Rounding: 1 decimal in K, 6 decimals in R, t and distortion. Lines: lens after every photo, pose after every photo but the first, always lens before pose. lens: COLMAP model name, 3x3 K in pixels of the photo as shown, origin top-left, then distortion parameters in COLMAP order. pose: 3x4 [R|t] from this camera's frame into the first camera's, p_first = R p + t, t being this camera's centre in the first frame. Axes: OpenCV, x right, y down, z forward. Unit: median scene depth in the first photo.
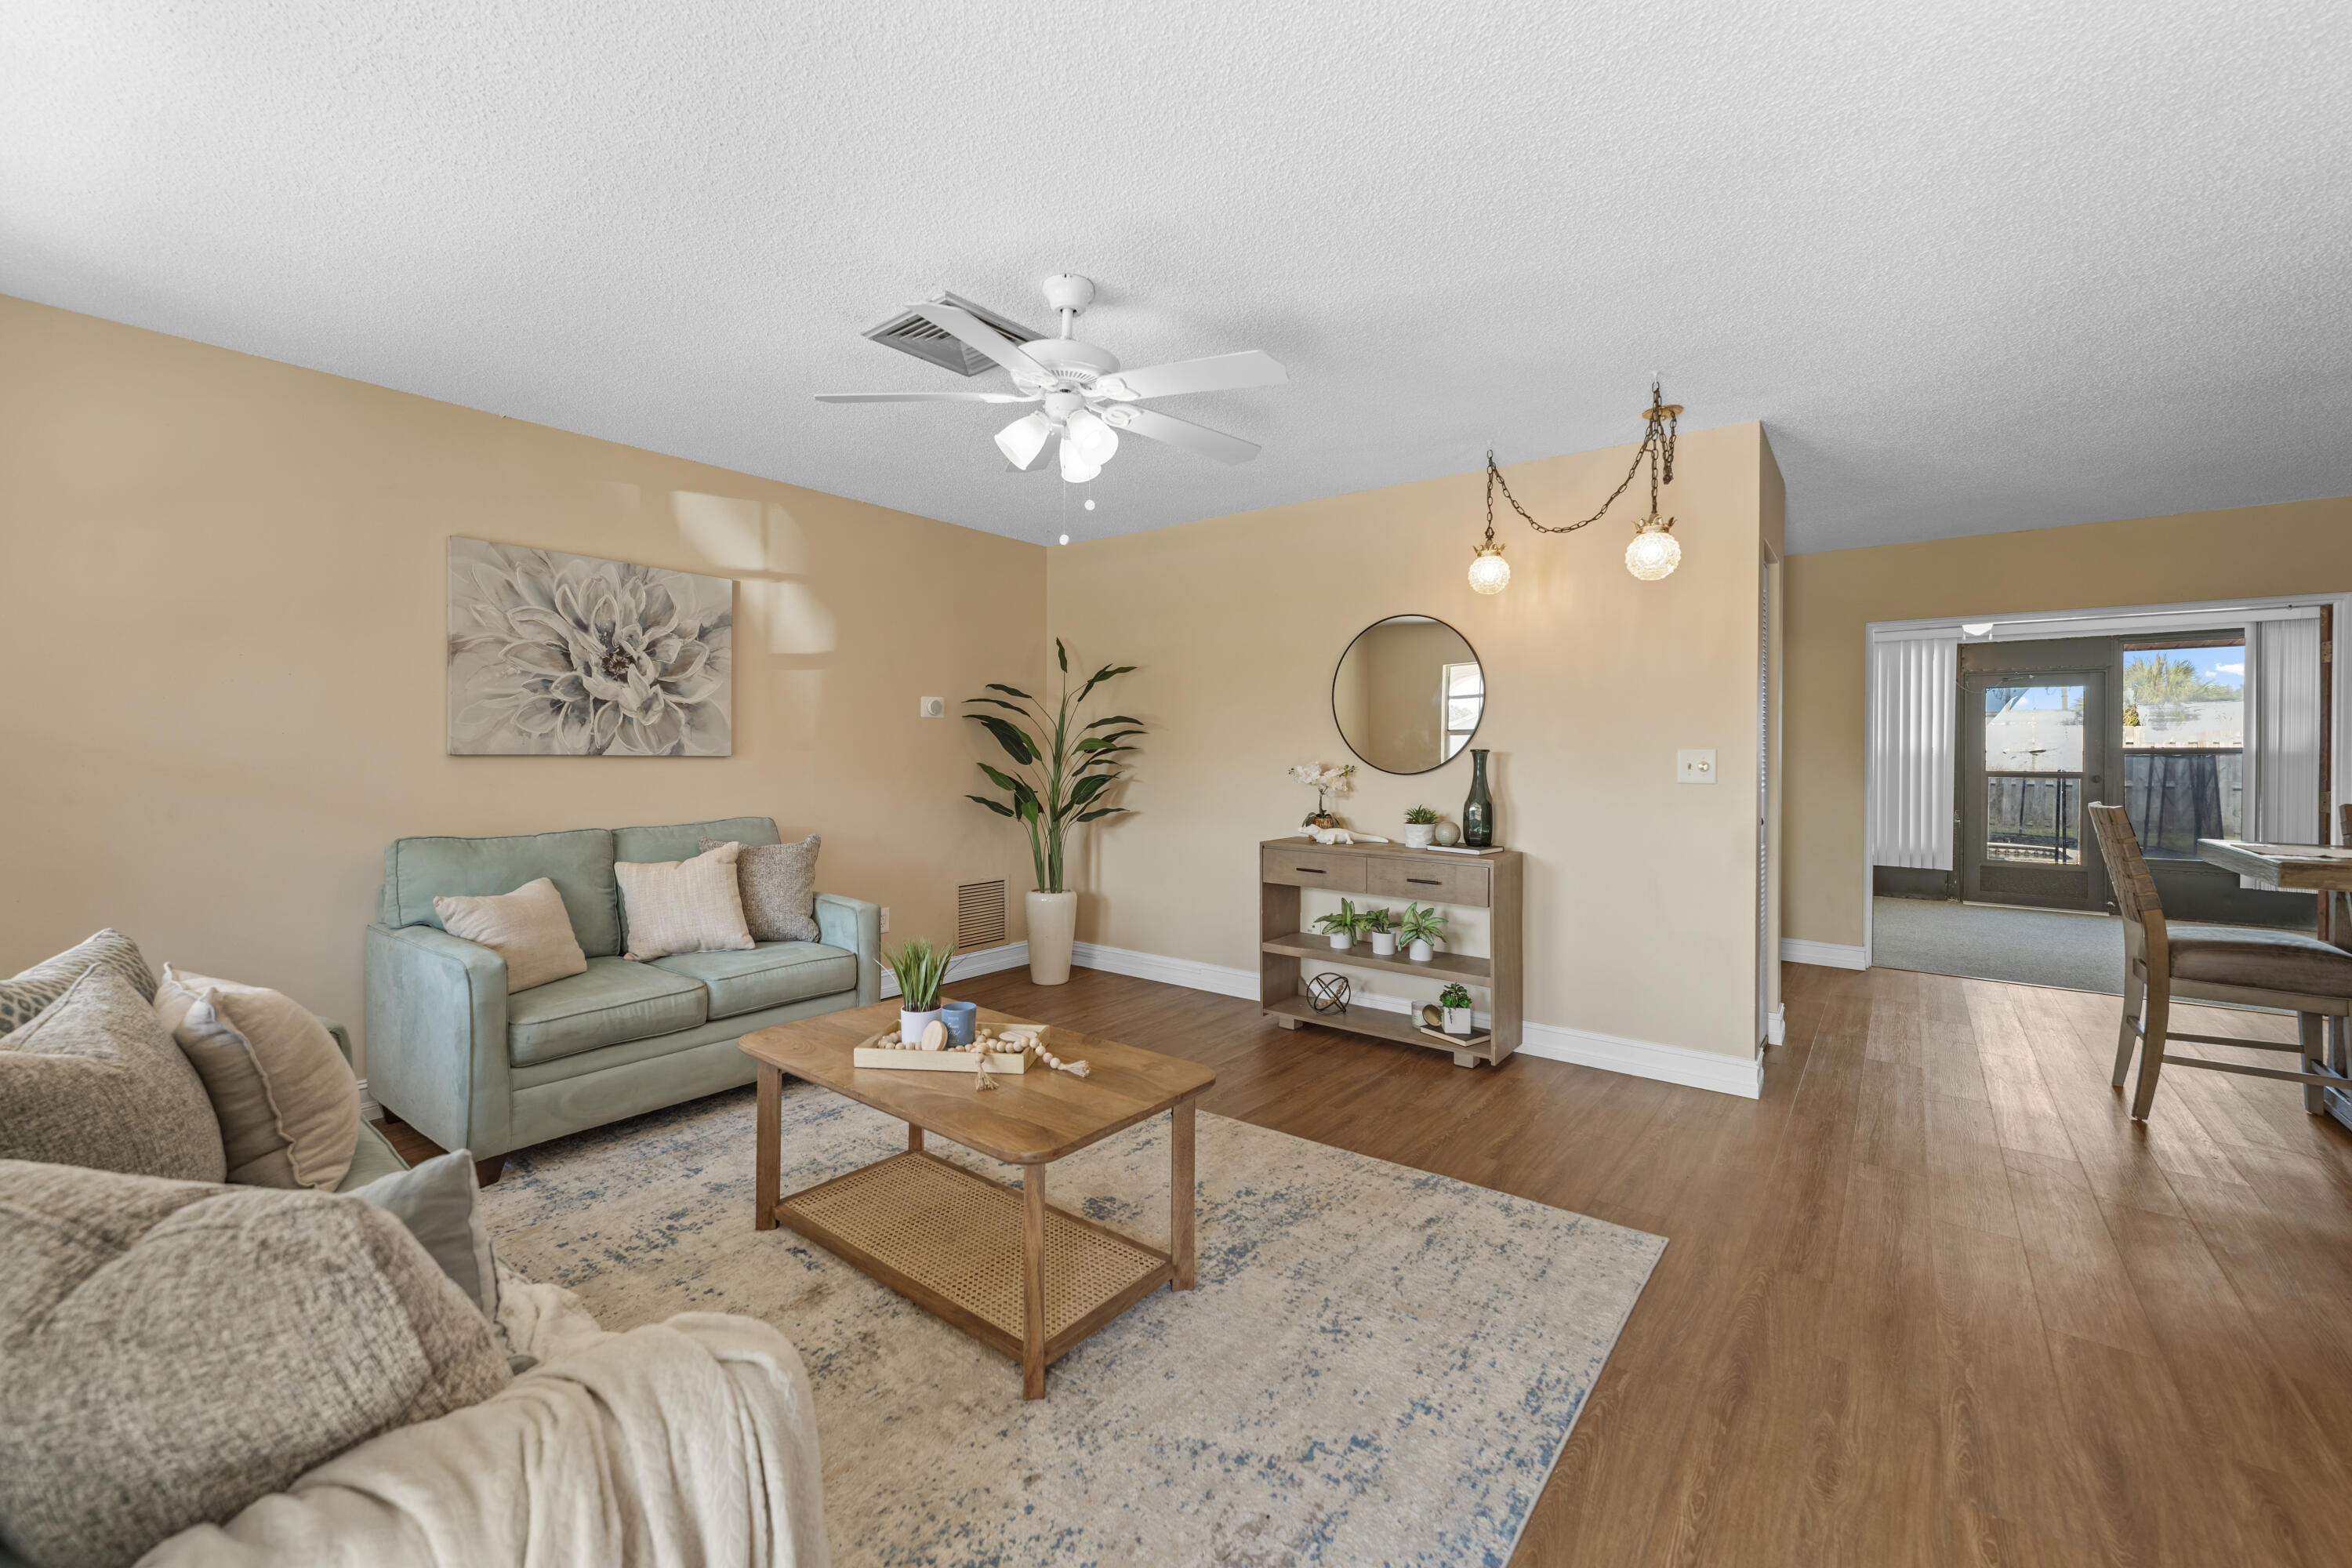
lens RADIAL K [[969.2, 0, 1152.4], [0, 969.2, 763.2], [0, 0, 1]] dist [0.000839, -0.000096]
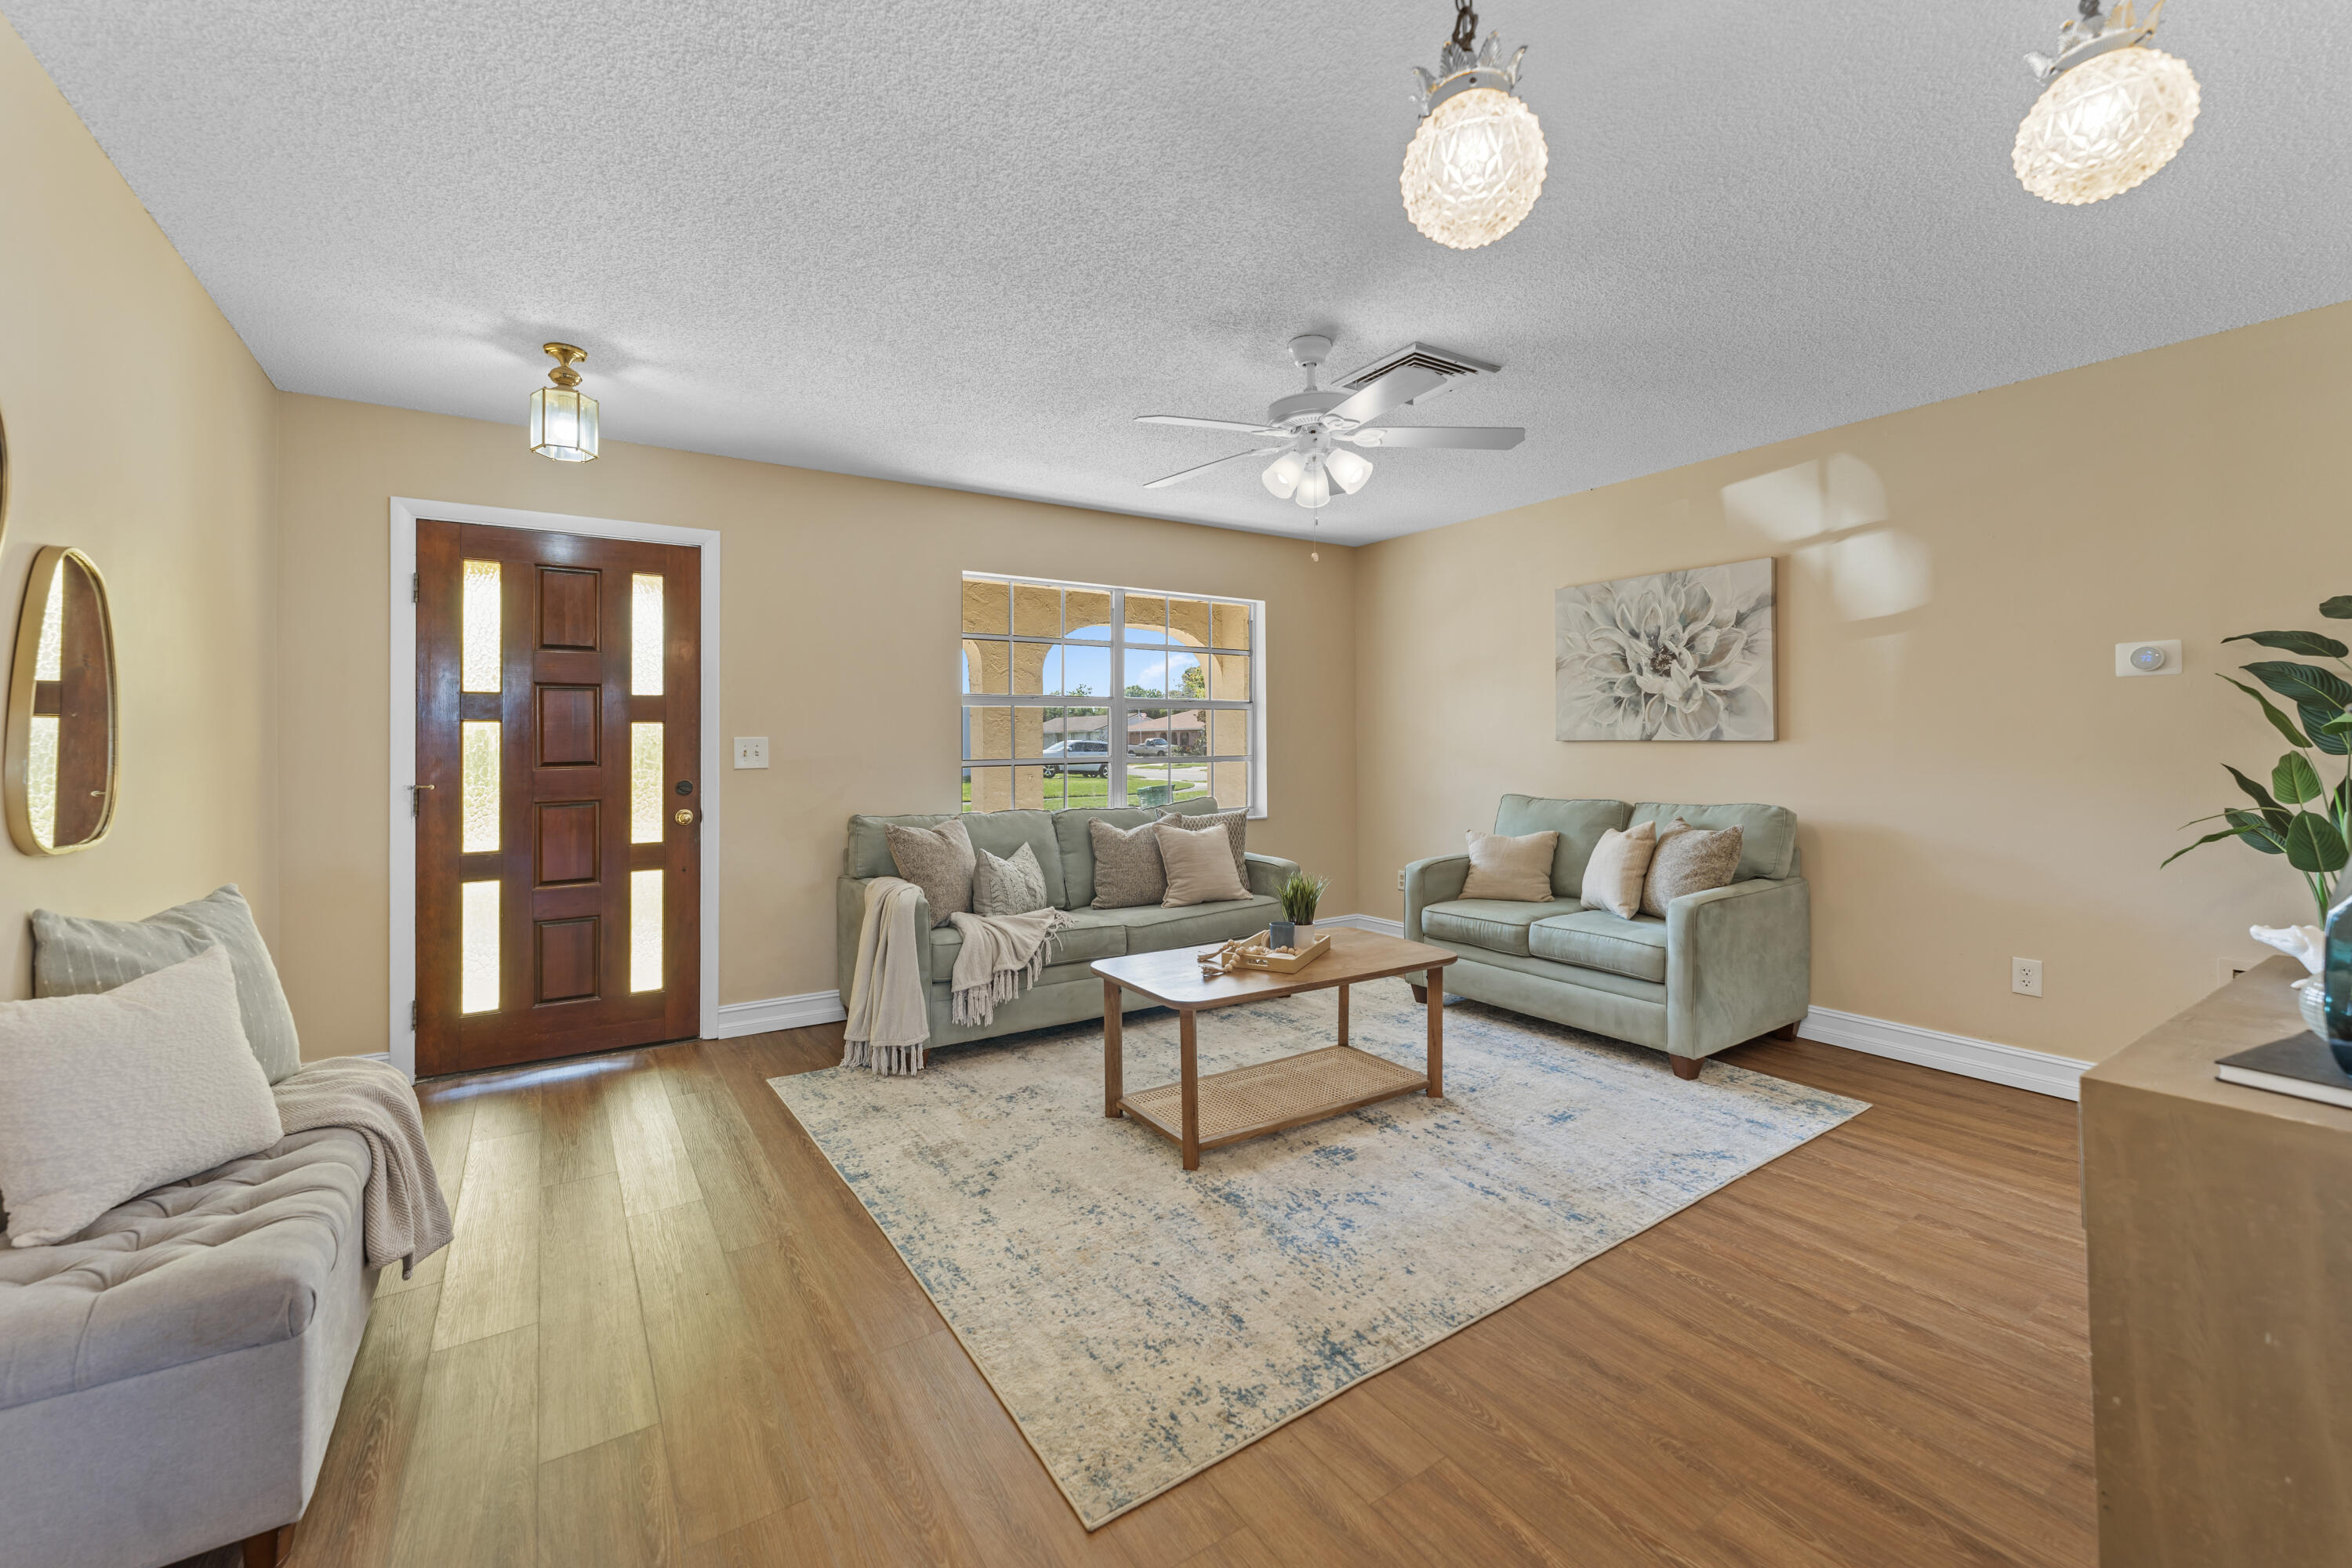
lens RADIAL K [[951.8, 0, 1180.2], [0, 951.8, 739.6], [0, 0, 1]] dist [-0.000561, -0.000216]
pose [[-0.314668, -0.004585, -0.949191, 0.722876], [-0.004190, 0.999985, -0.003441, -0.002915], [0.949192, 0.002894, -0.314683, 0.826501]]
